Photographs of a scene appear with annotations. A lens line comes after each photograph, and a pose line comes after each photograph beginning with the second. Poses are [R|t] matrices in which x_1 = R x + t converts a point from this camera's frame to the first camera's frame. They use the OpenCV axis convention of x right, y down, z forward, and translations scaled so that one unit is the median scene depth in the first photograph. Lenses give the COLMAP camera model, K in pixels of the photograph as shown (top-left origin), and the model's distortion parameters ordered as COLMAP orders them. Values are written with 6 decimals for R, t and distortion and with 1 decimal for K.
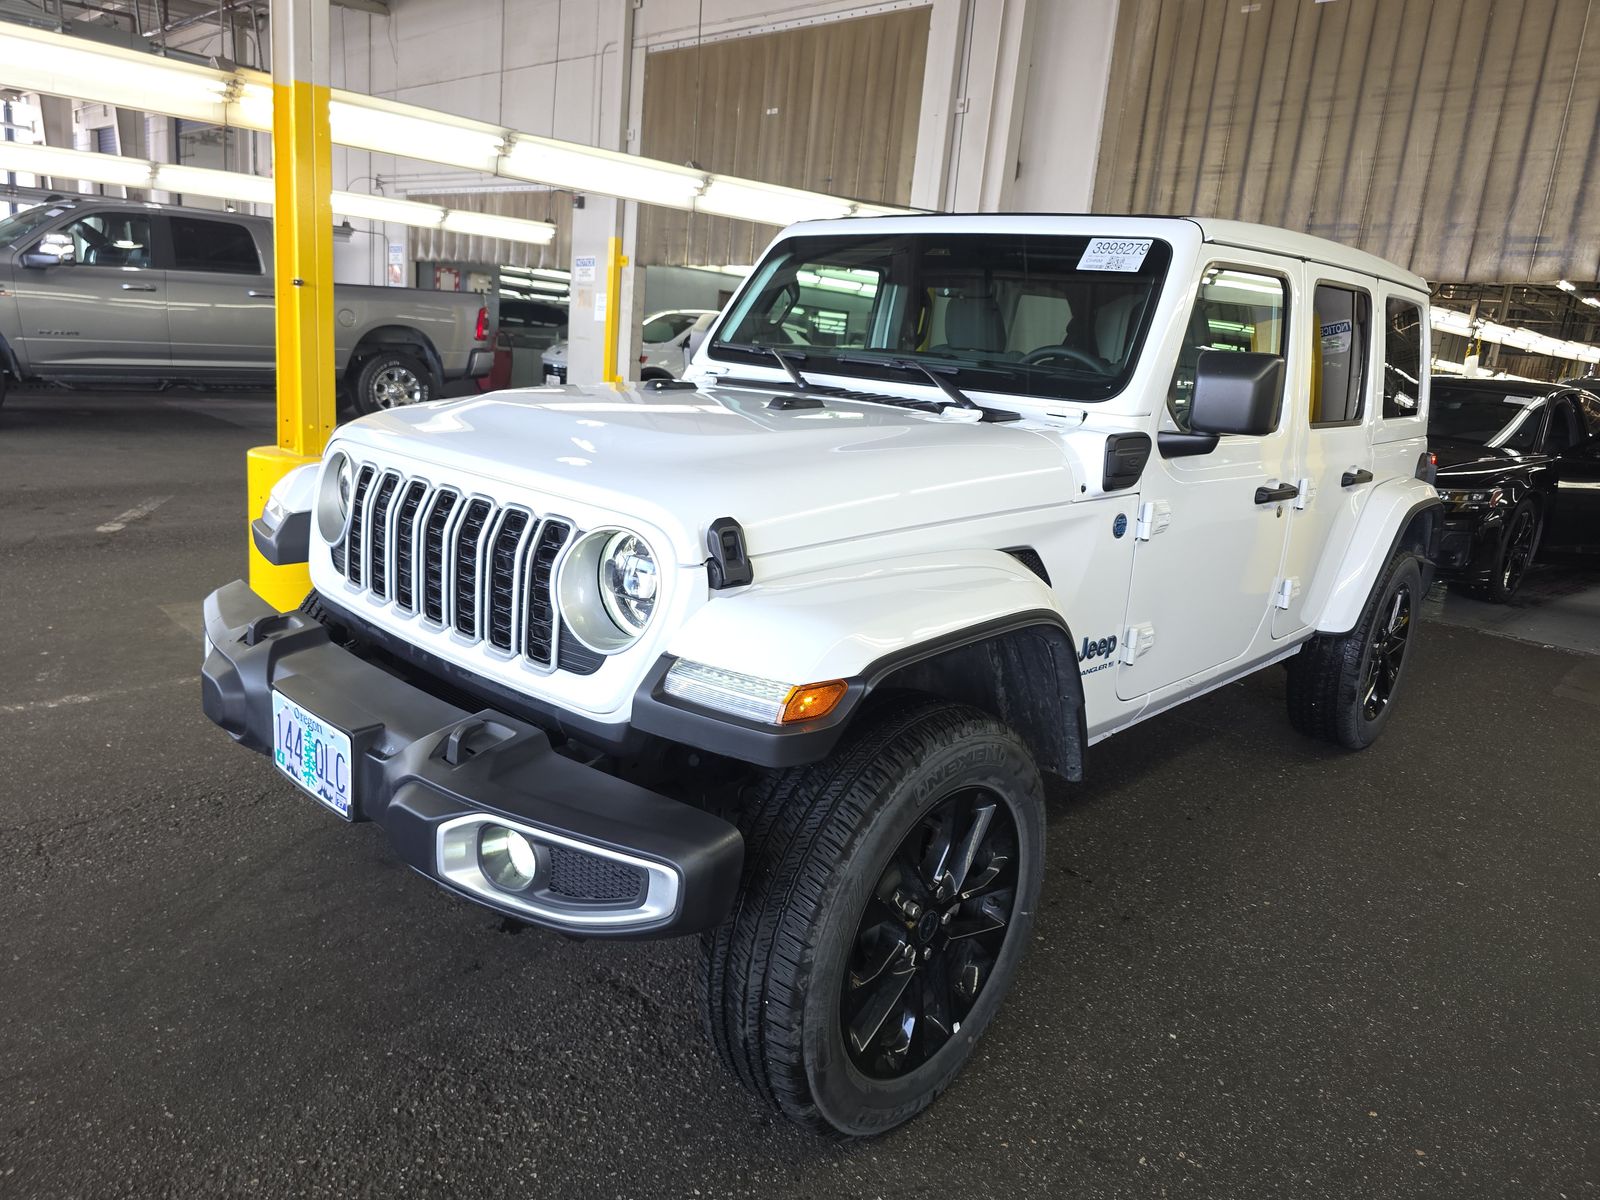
lens RADIAL K [[1076.4, 0, 793.8], [0, 1076.4, 605.0], [0, 0, 1]] dist [0.022544, -0.024185]
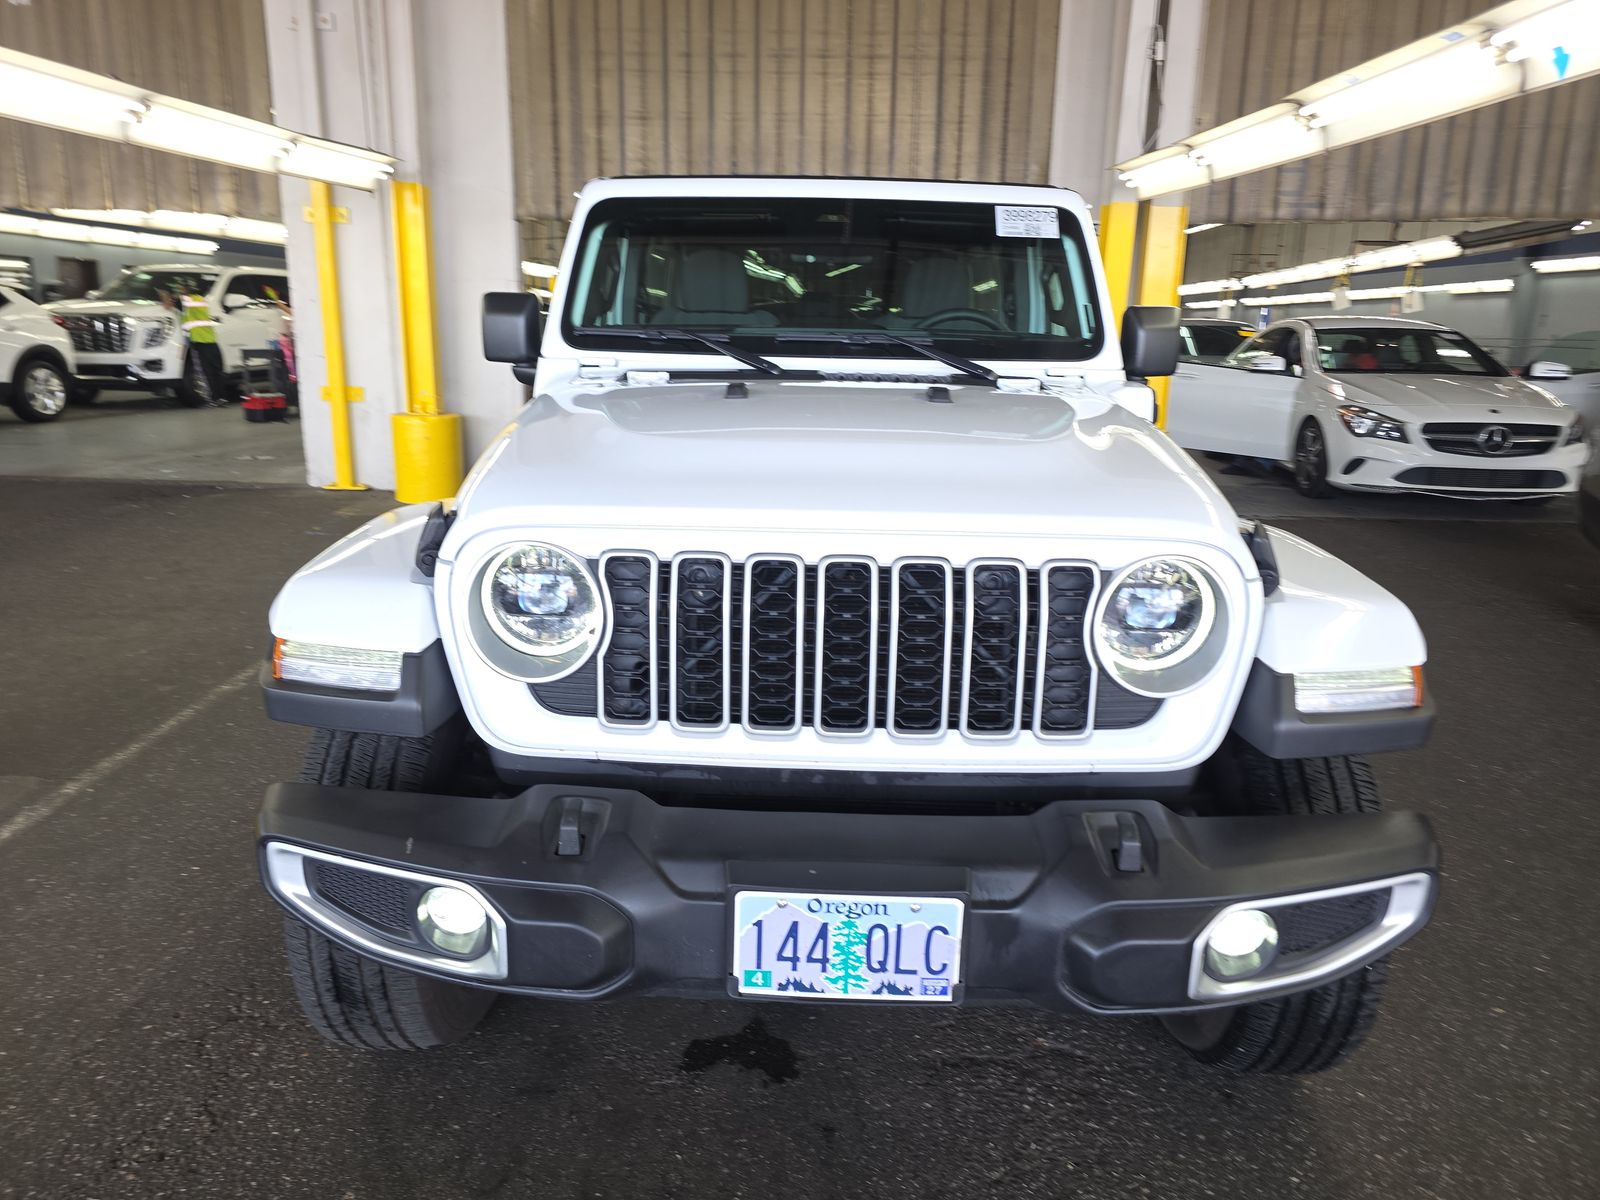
lens RADIAL K [[1076.4, 0, 794.8], [0, 1076.4, 595.9], [0, 0, 1]] dist [0.022544, -0.024185]
pose [[0.749355, -0.228412, 0.621526, -0.317933], [0.196439, 0.973052, 0.120758, -0.069258], [-0.632360, 0.031601, 0.774030, 0.163937]]
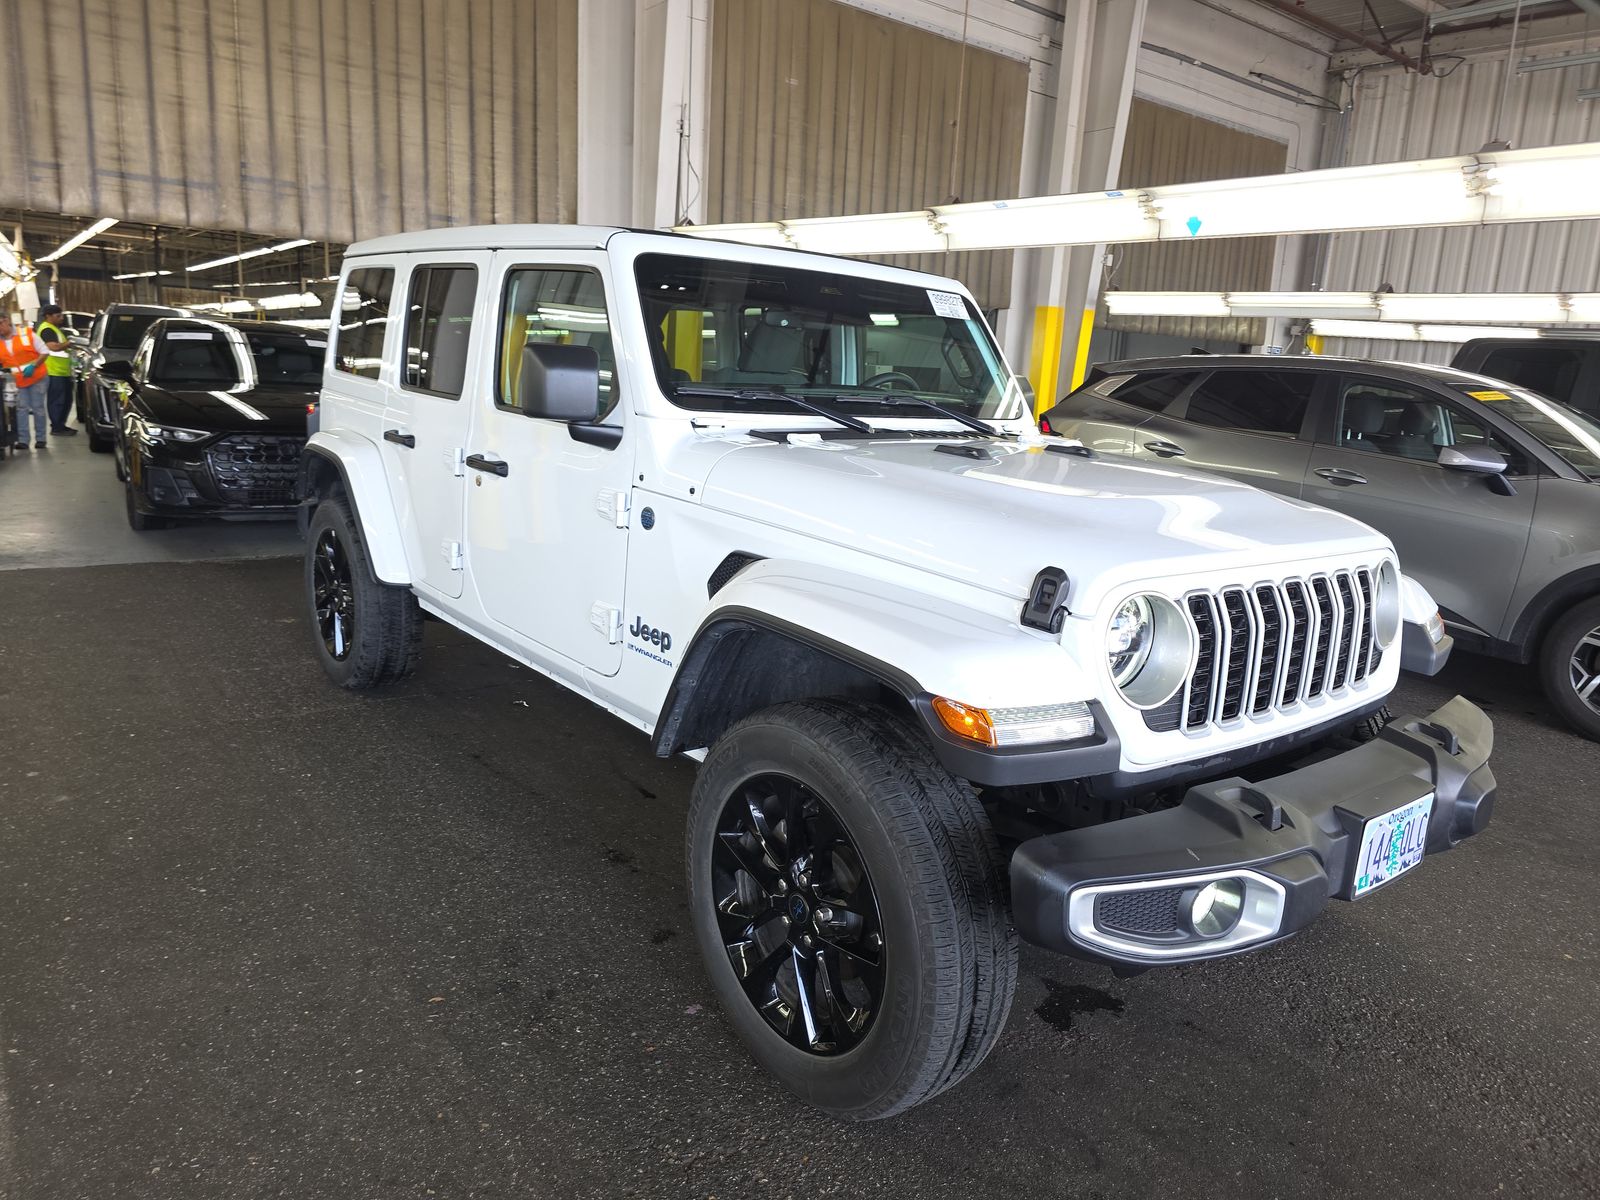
lens RADIAL K [[1076.4, 0, 807.8], [0, 1076.4, 593.8], [0, 0, 1]] dist [0.022544, -0.024185]
pose [[0.169117, -0.267240, 0.948674, -0.543141], [0.188602, 0.953526, 0.234985, -0.166981], [-0.967382, 0.139182, 0.211659, 0.472797]]
